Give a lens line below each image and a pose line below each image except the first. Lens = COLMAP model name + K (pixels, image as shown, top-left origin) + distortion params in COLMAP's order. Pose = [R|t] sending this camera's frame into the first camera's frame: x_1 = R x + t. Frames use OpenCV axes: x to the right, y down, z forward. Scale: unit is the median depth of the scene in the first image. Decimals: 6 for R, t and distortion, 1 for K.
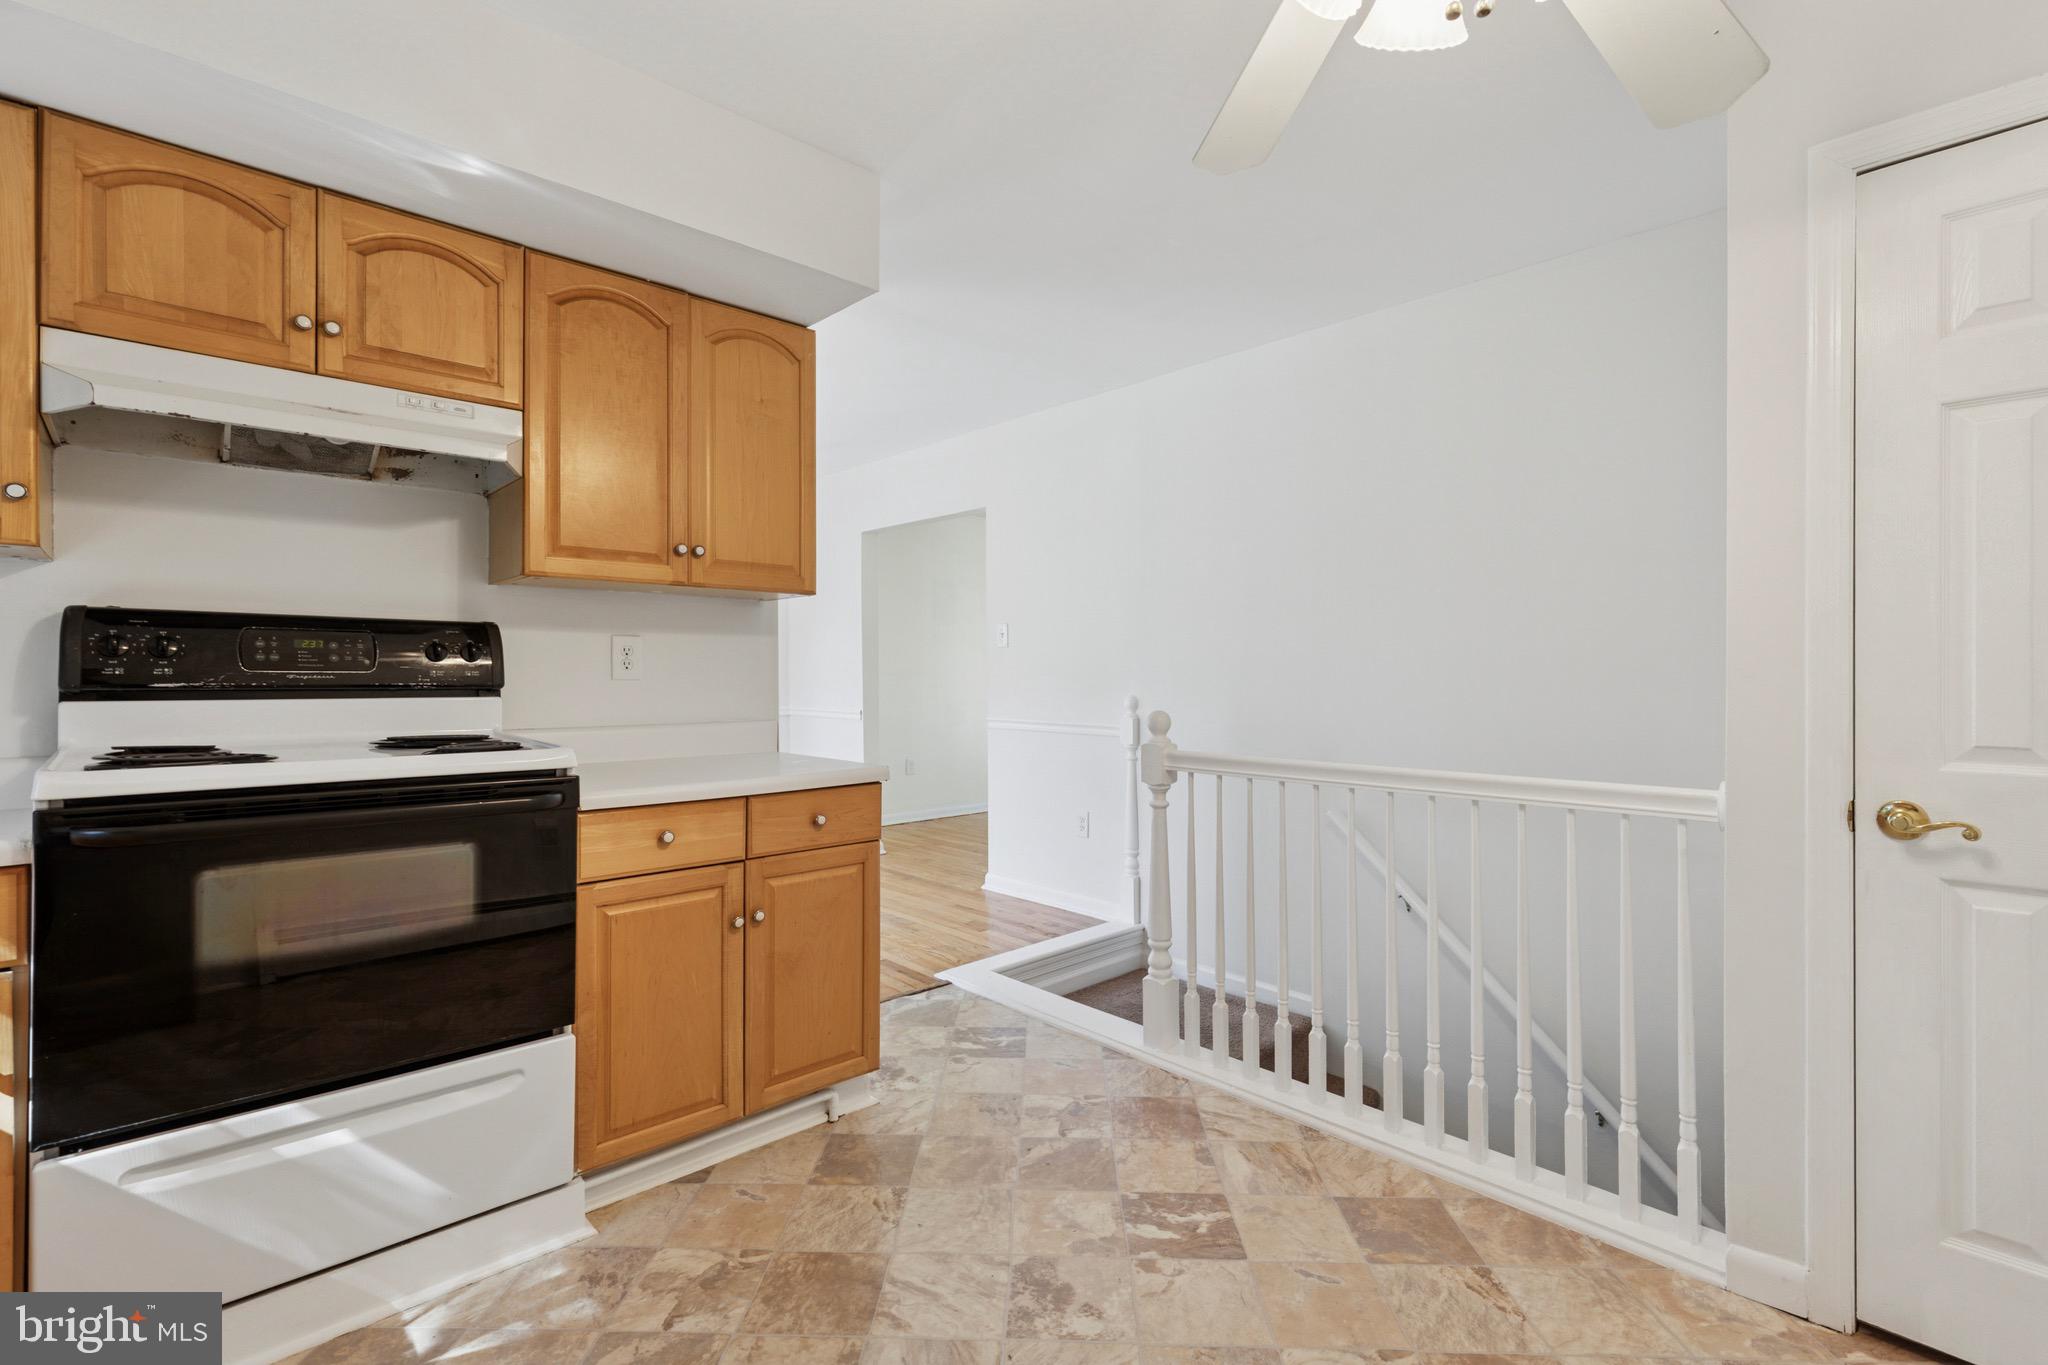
lens RADIAL K [[922.9, 0, 1011.7], [0, 922.9, 689.3], [0, 0, 1]] dist [-0.002879, -0.000465]
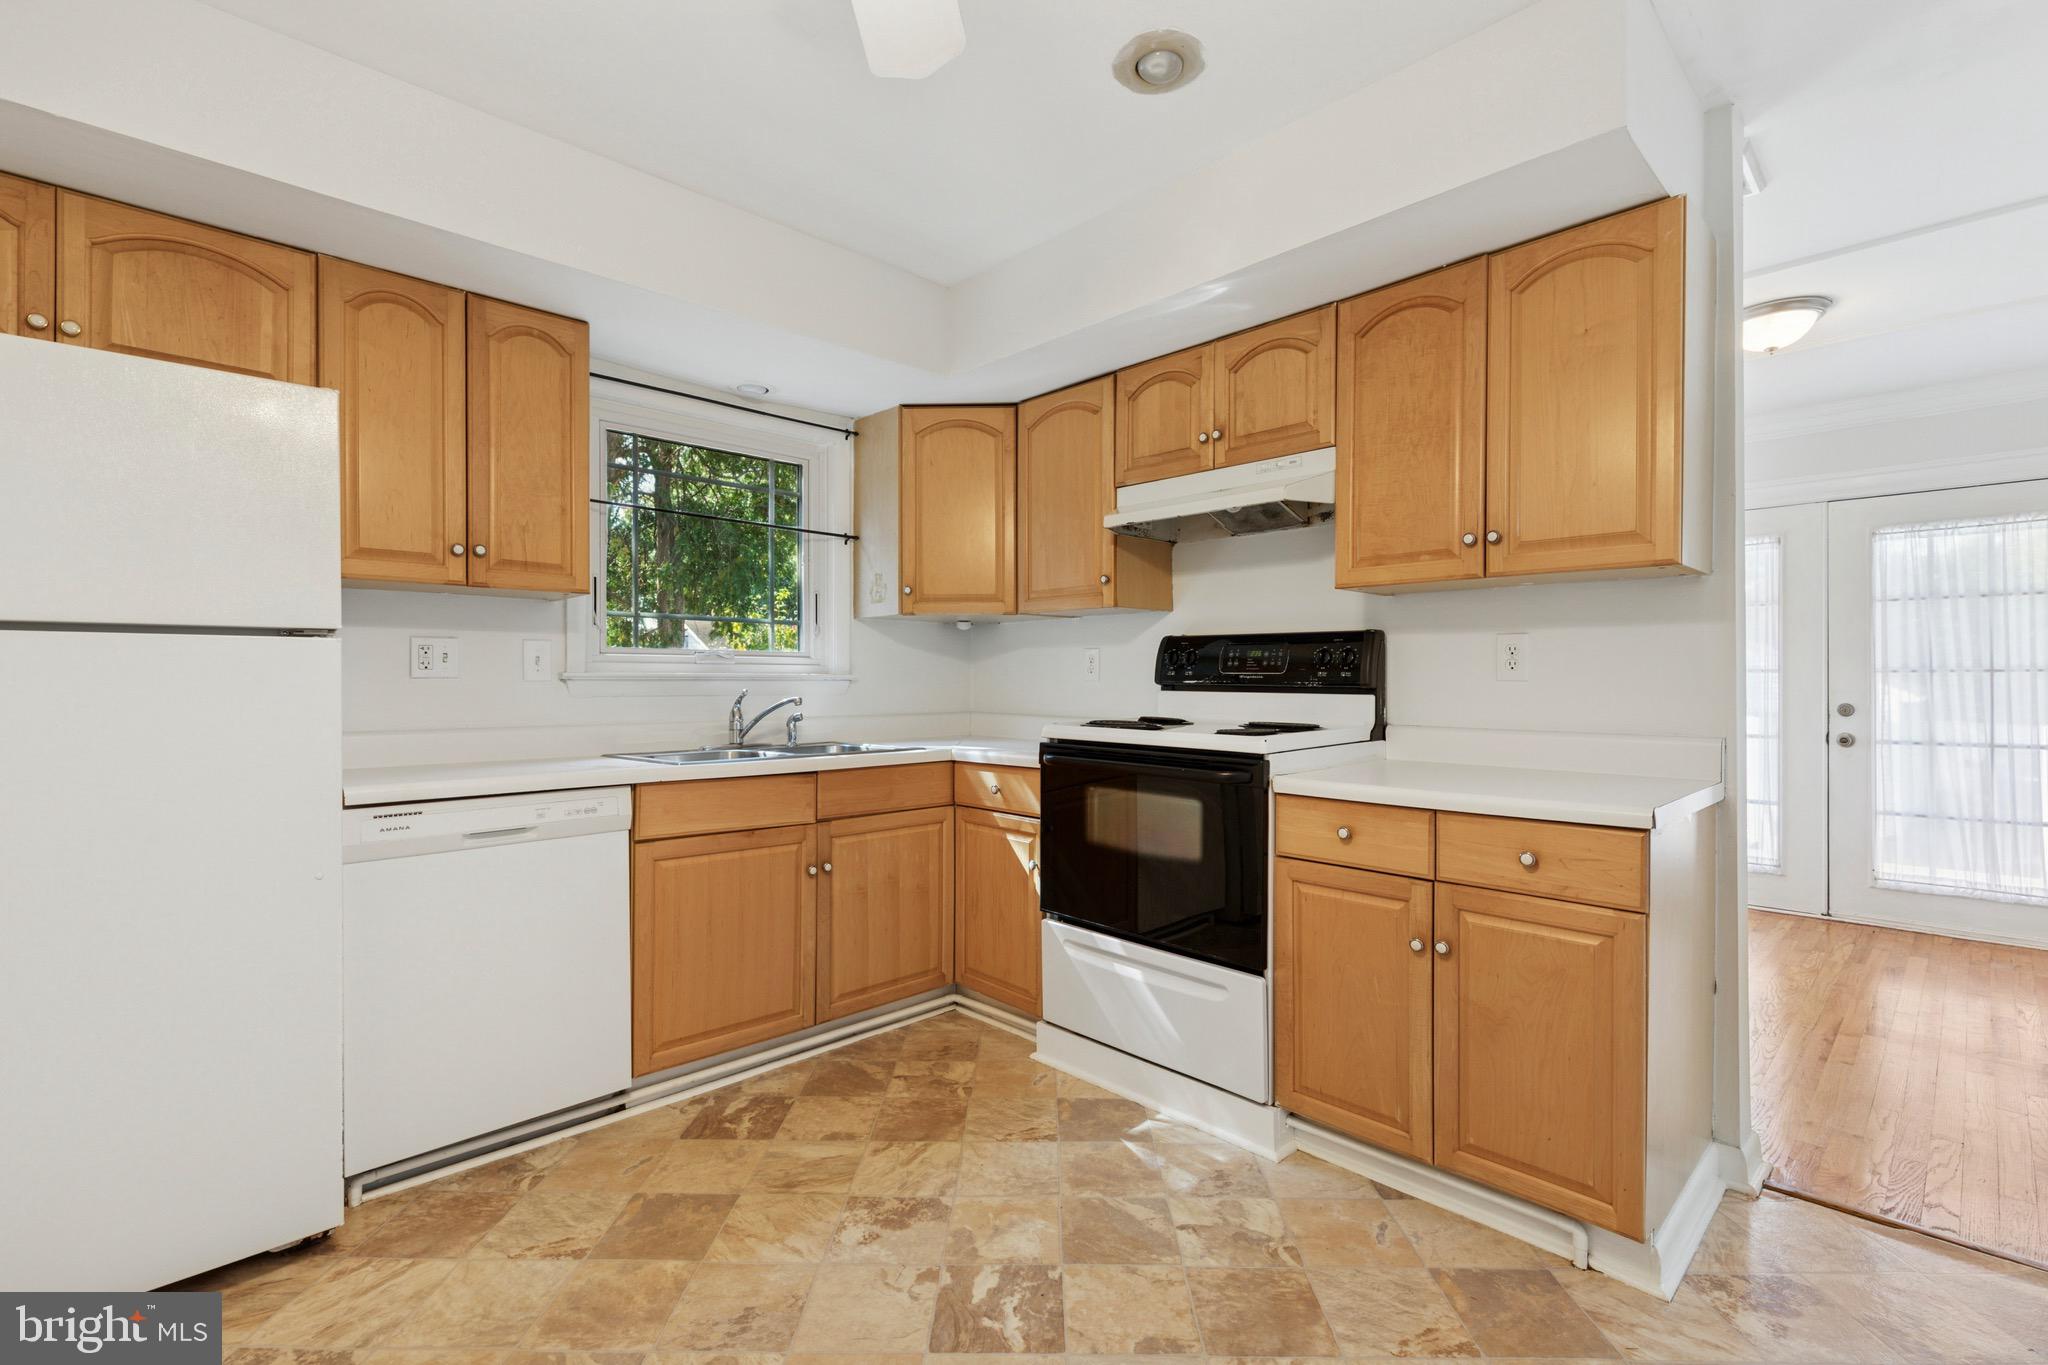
lens RADIAL K [[922.9, 0, 1014.6], [0, 922.9, 686.2], [0, 0, 1]] dist [-0.002879, -0.000465]
pose [[0.013284, 0.005999, -0.999894, 0.734423], [-0.019161, 0.999800, 0.005744, -0.000274], [0.999728, 0.019083, 0.013397, 0.701320]]
